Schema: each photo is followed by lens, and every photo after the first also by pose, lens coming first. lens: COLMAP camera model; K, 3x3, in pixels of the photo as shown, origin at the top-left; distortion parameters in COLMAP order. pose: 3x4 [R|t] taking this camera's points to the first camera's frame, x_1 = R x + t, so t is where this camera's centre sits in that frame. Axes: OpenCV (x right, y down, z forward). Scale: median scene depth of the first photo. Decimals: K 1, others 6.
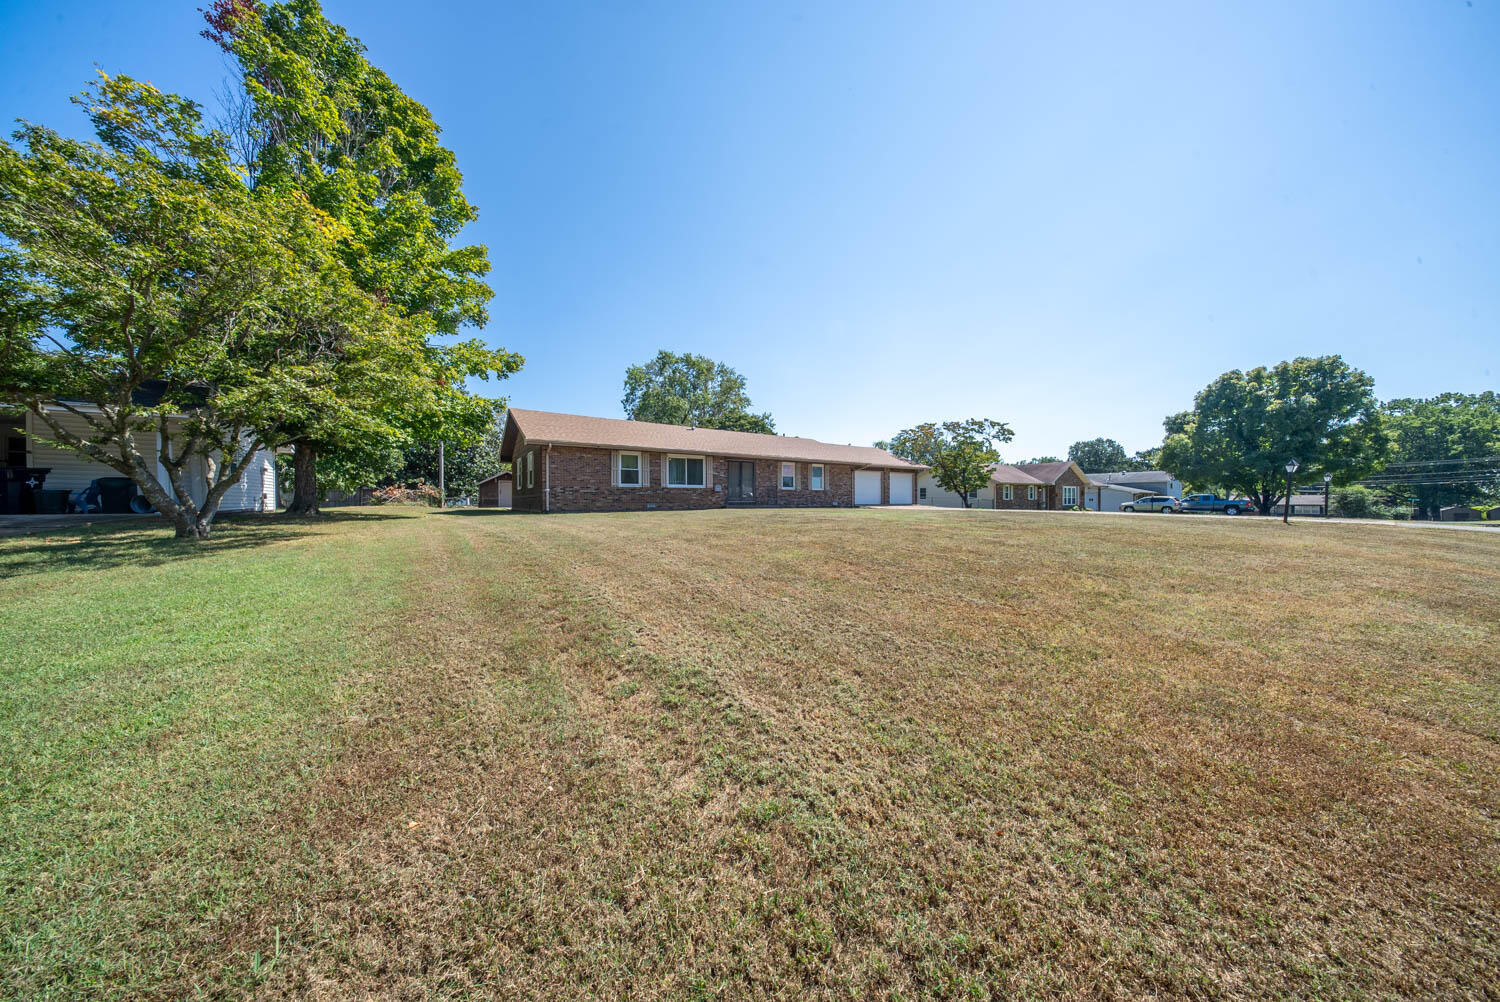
lens RADIAL K [[457.7, 0, 722.4], [0, 457.7, 501.1], [0, 0, 1]] dist [0.000253, 0.000001]
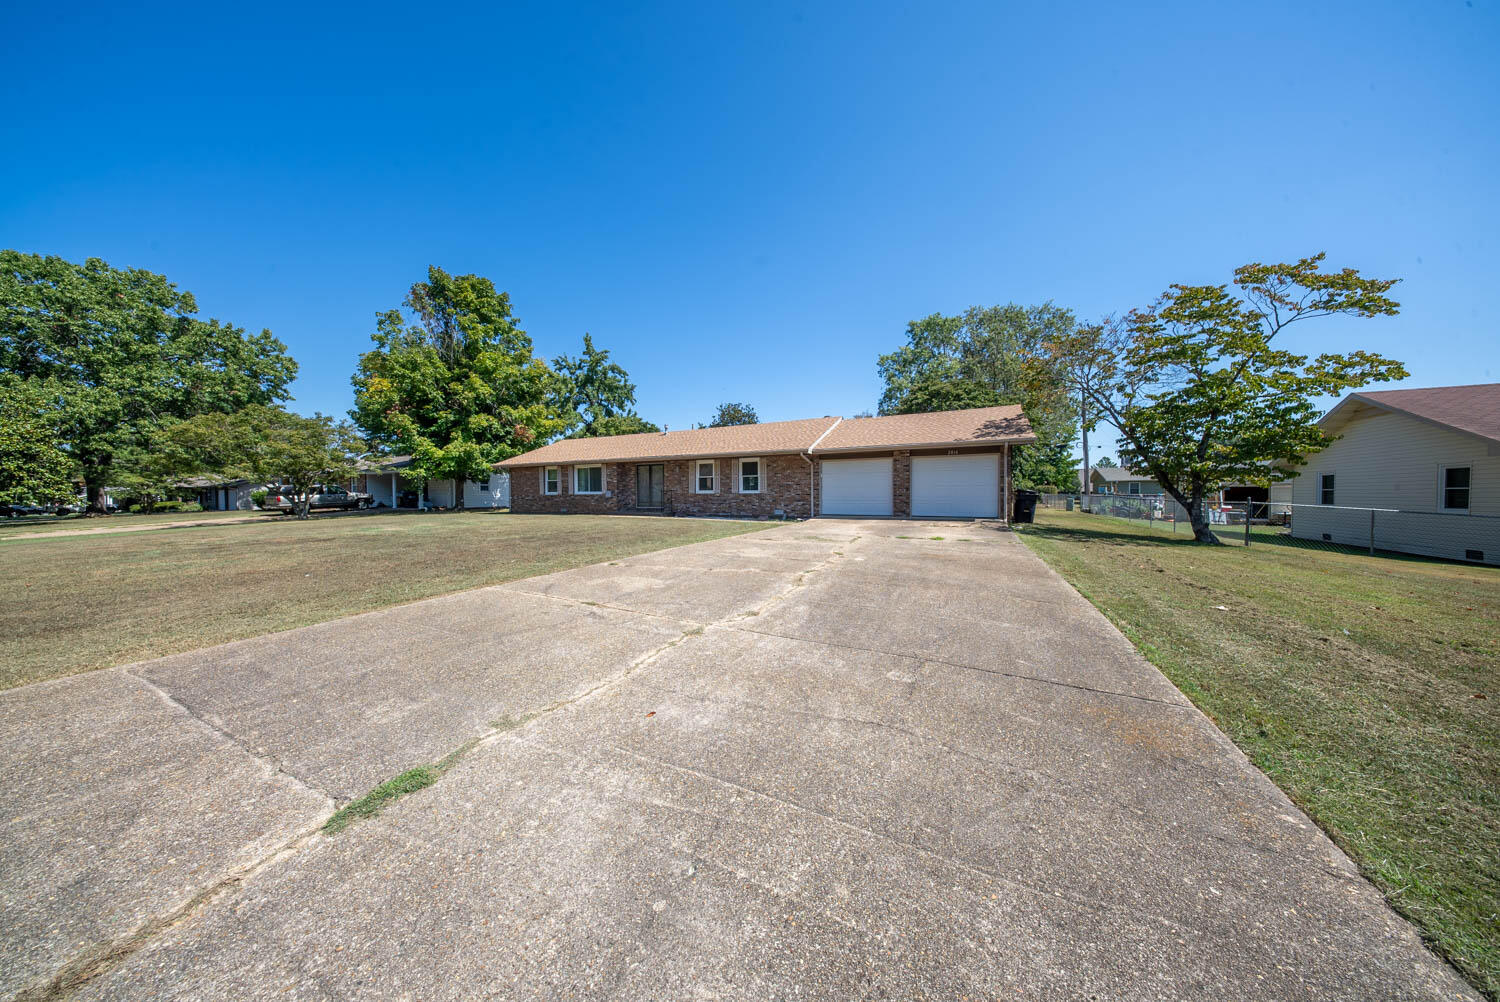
lens RADIAL K [[457.7, 0, 722.4], [0, 457.7, 501.1], [0, 0, 1]] dist [0.000253, 0.000001]
pose [[0.472710, -0.005455, -0.881201, 0.747693], [-0.011381, 0.999860, -0.012295, -0.002234], [0.881144, 0.015841, 0.472582, 0.549223]]
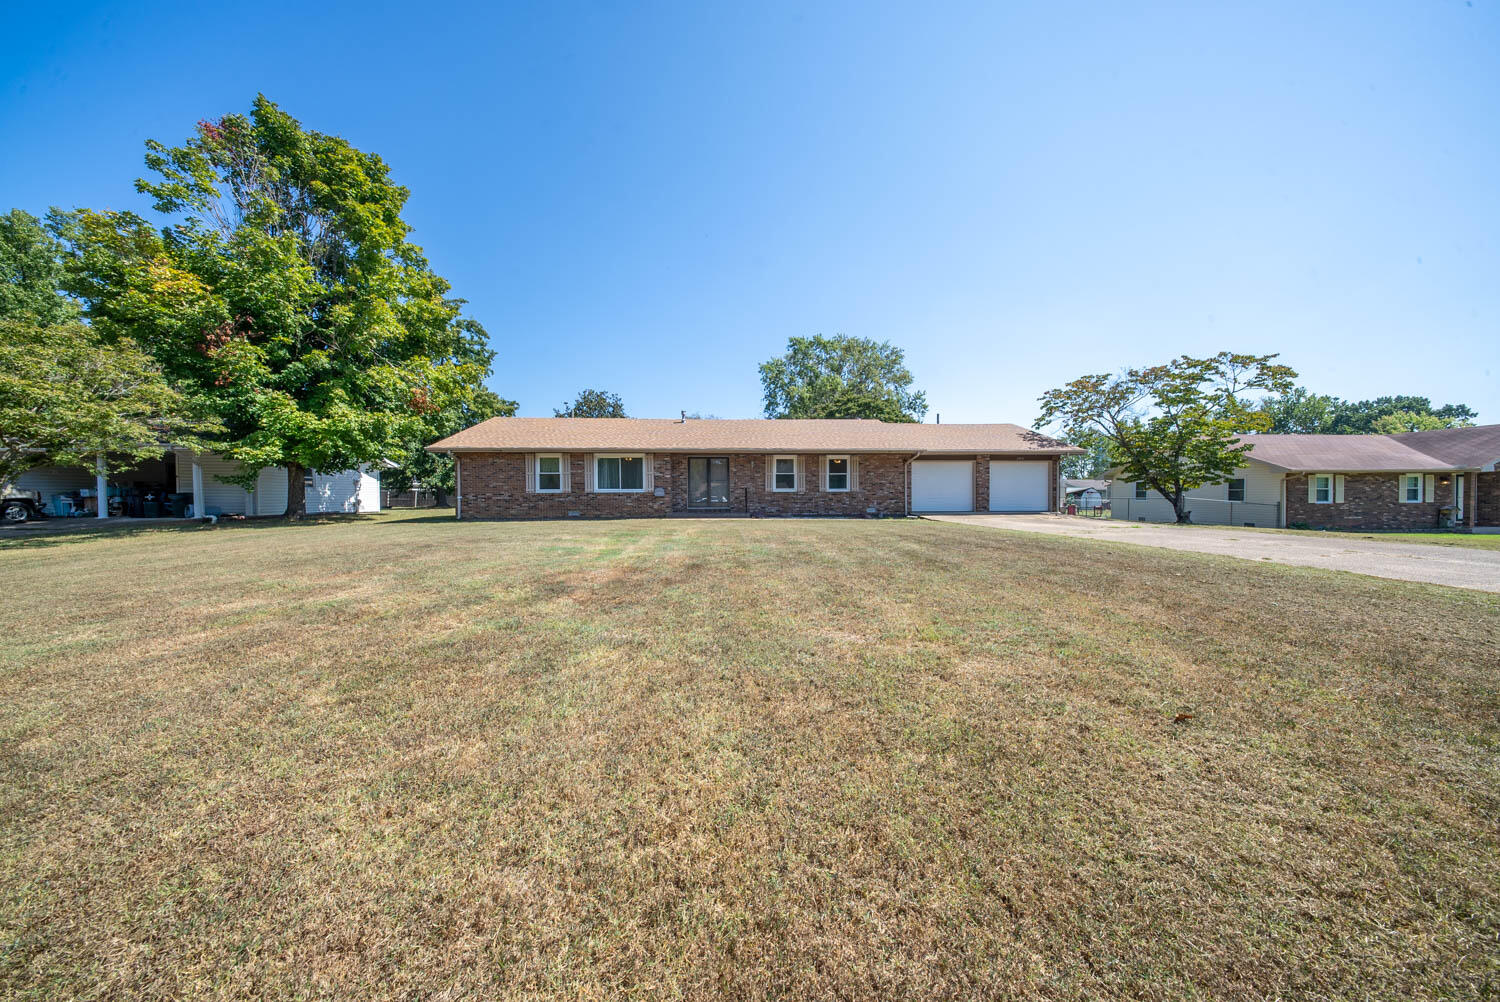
lens RADIAL K [[457.7, 0, 722.4], [0, 457.7, 501.1], [0, 0, 1]] dist [0.000253, 0.000001]
pose [[0.864253, -0.010081, -0.502956, 0.366842], [0.003944, 0.999904, -0.013264, -0.000921], [0.503041, 0.009480, 0.864210, 0.262263]]
